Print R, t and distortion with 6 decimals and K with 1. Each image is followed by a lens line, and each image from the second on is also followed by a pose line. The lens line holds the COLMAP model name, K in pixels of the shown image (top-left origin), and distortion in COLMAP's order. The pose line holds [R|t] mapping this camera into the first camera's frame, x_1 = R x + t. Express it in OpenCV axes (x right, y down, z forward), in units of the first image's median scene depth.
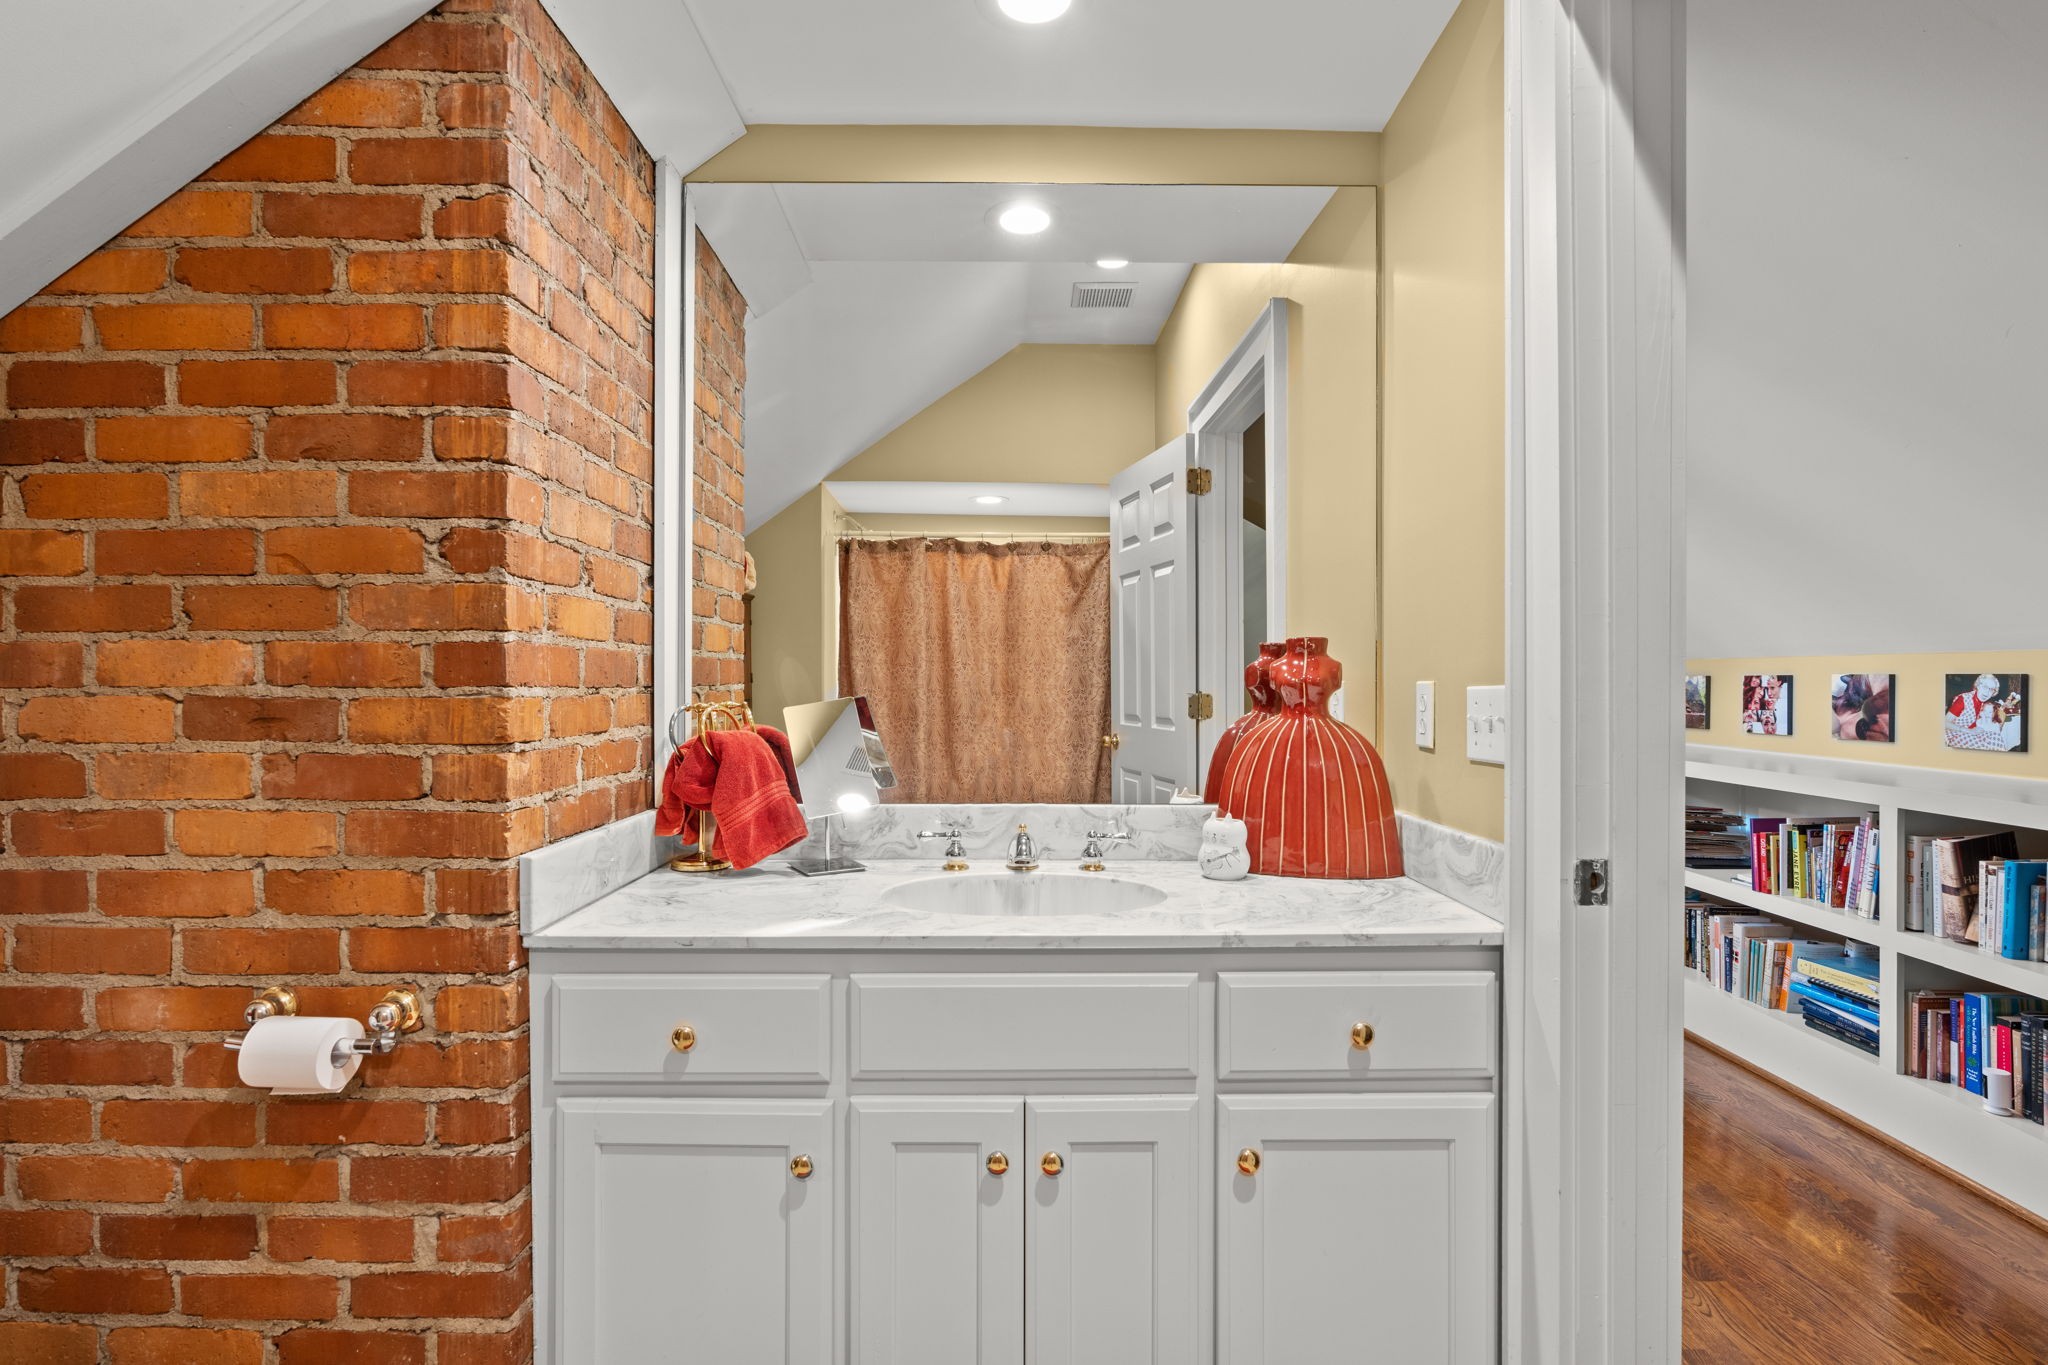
lens RADIAL K [[949.7, 0, 1019.6], [0, 949.7, 680.4], [0, 0, 1]] dist [-0.003158, 0.000001]
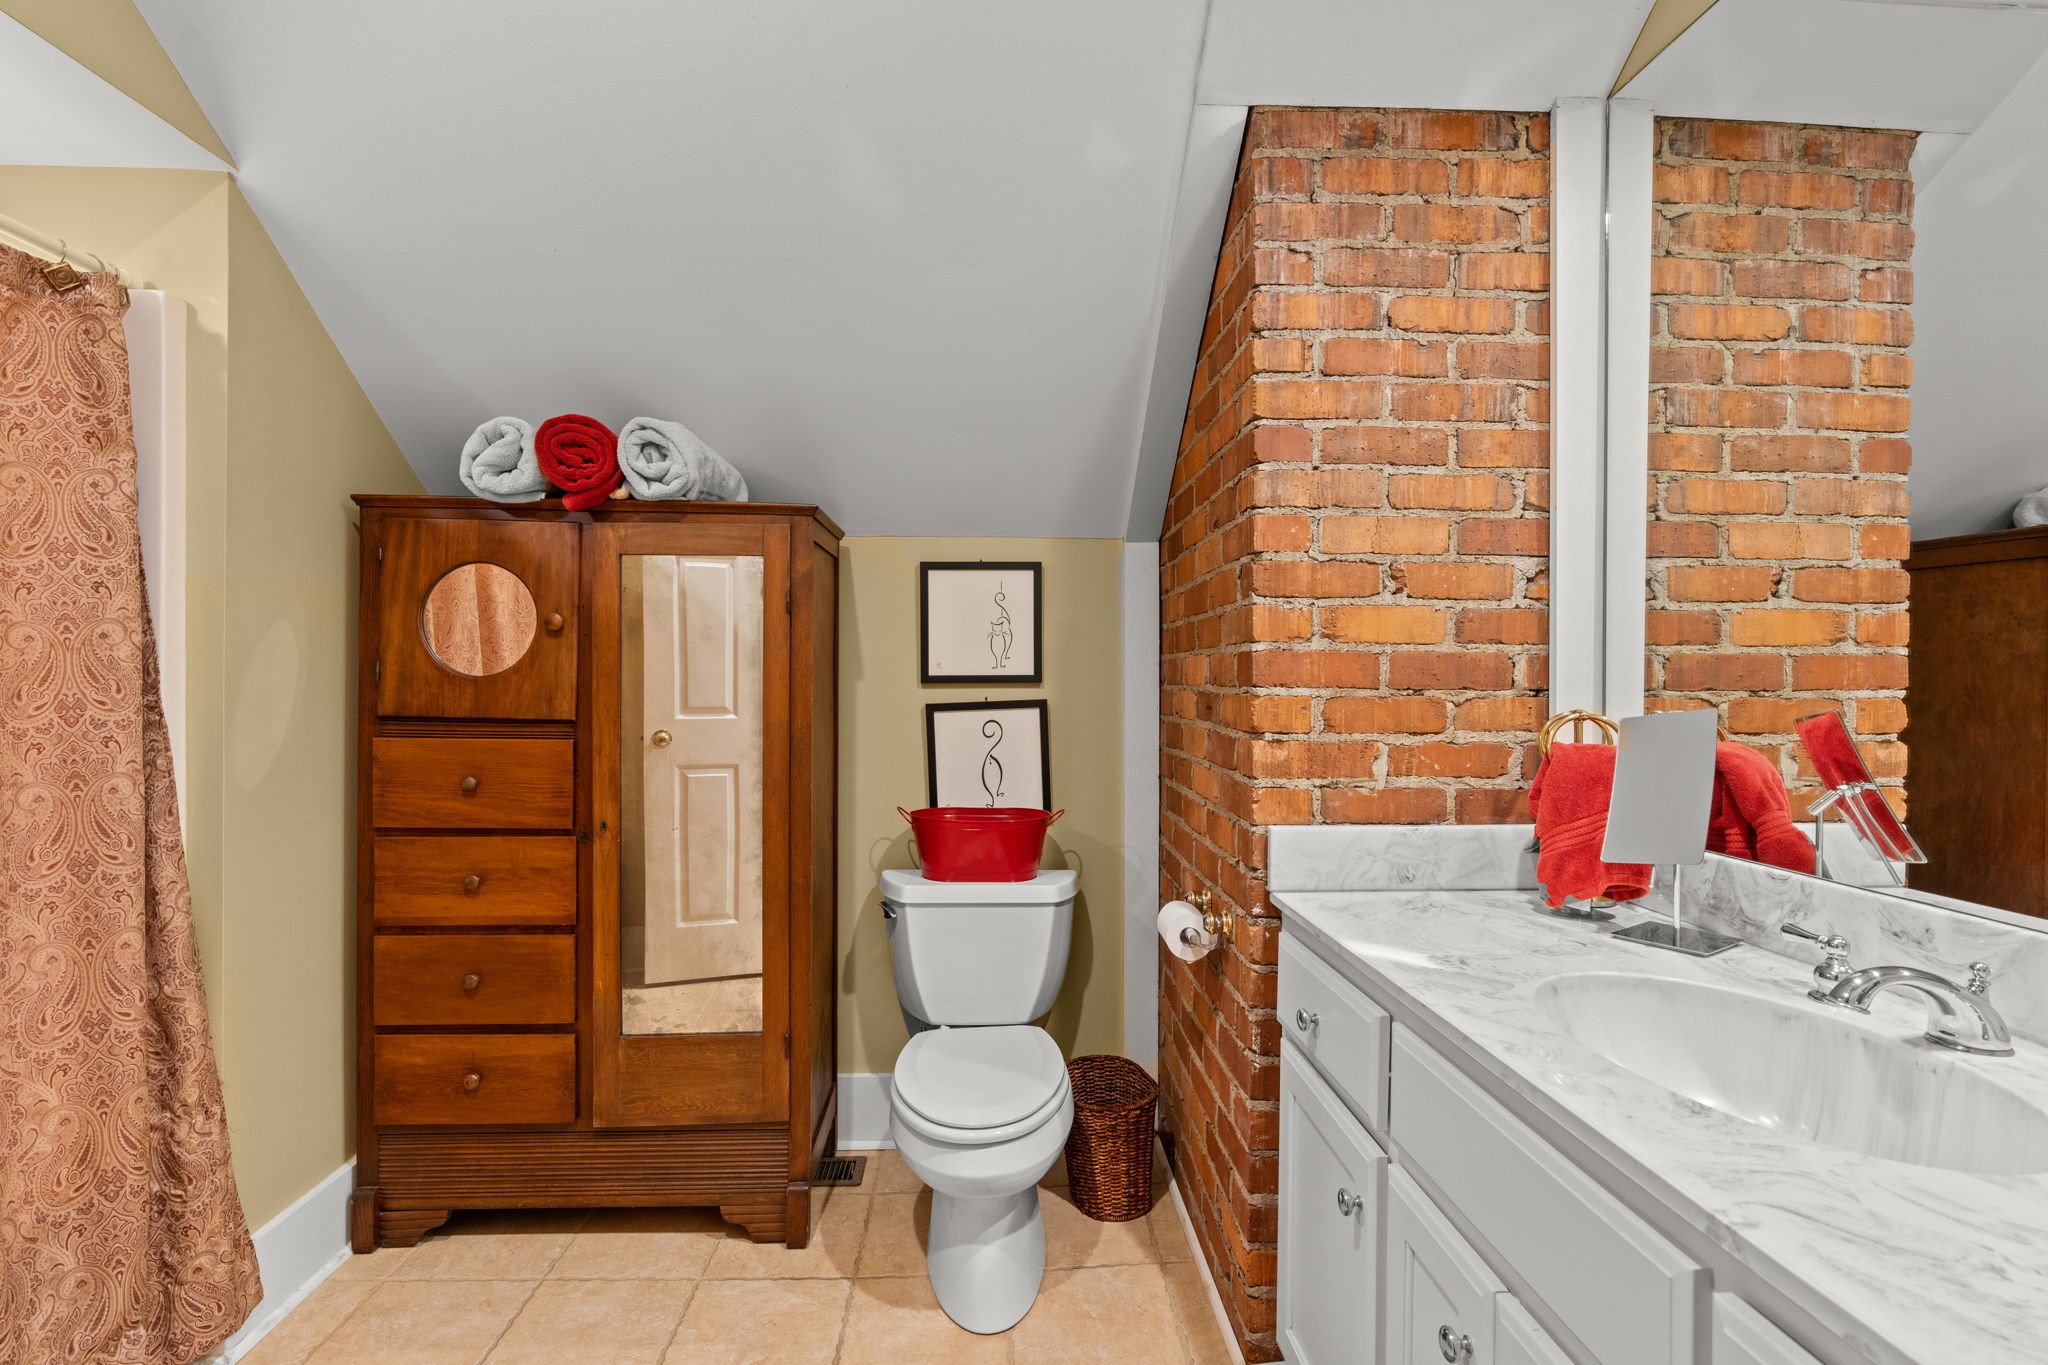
lens RADIAL K [[949.7, 0, 1021.6], [0, 949.7, 681.0], [0, 0, 1]] dist [-0.003158, 0.000001]
pose [[0.029617, -0.002741, -0.999558, 0.686187], [-0.003057, 0.999991, -0.002833, 0.003239], [0.999557, 0.003139, 0.029608, 0.645324]]
